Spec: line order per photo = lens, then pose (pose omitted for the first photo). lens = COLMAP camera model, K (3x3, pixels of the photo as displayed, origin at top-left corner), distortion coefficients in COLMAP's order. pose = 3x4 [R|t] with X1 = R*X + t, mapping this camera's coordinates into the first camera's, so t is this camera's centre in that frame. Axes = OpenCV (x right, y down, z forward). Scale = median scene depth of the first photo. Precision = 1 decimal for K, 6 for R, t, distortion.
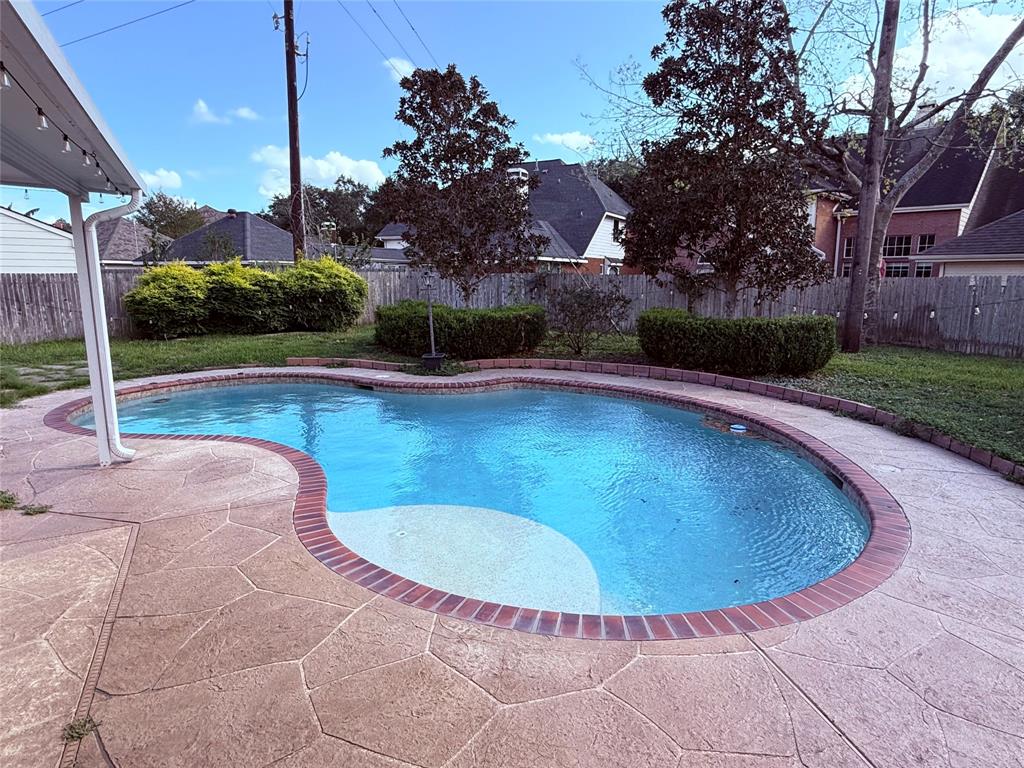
lens RADIAL K [[597.2, 0, 508.6], [0, 597.2, 383.1], [0, 0, 1]] dist [0.004759, -0.002815]
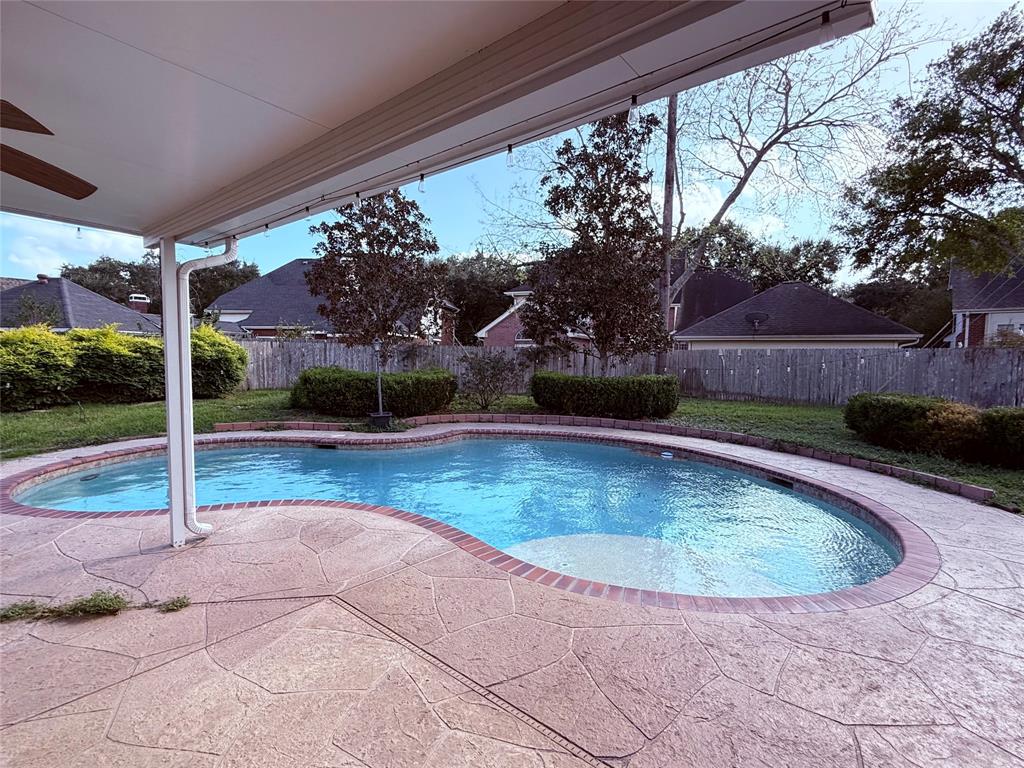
lens RADIAL K [[494.3, 0, 512.2], [0, 494.3, 385.5], [0, 0, 1]] dist [0.001550, 0.000166]
pose [[0.923119, -0.018648, 0.384061, -0.210310], [0.059393, 0.993751, -0.094504, 0.001248], [-0.379899, 0.110049, 0.918458, 0.053365]]
